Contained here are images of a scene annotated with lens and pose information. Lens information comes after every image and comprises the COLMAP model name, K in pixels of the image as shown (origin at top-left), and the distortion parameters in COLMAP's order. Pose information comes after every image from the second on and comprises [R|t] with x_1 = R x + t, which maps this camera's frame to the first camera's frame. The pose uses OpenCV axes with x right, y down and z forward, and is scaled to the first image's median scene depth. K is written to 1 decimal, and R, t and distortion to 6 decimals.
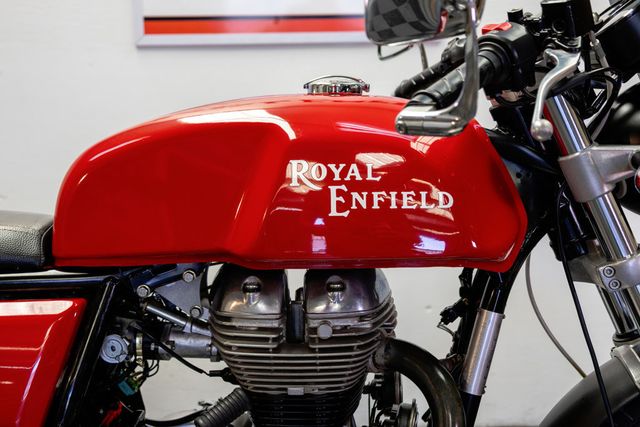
lens RADIAL K [[952.6, 0, 321.2], [0, 952.6, 215.4], [0, 0, 1]] dist [0.022774, 0.025338]
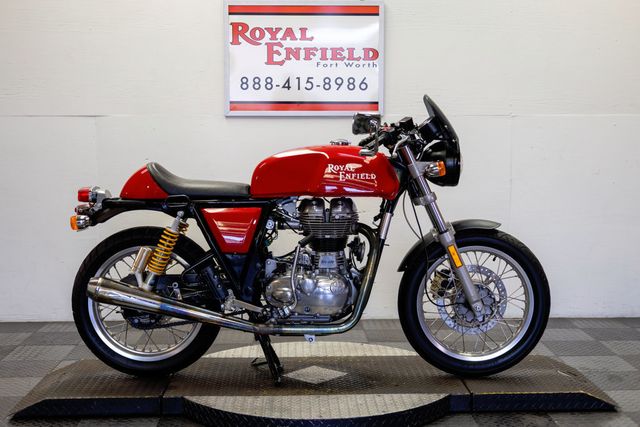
lens RADIAL K [[943.5, 0, 320.0], [0, 943.5, 213.5], [0, 0, 1]] dist [0.043710, -0.137581]
pose [[0.999208, 0.010708, 0.038326, -0.172250], [-0.009004, 0.998975, -0.044371, 0.243853], [-0.038762, 0.043991, 0.998280, -2.149921]]
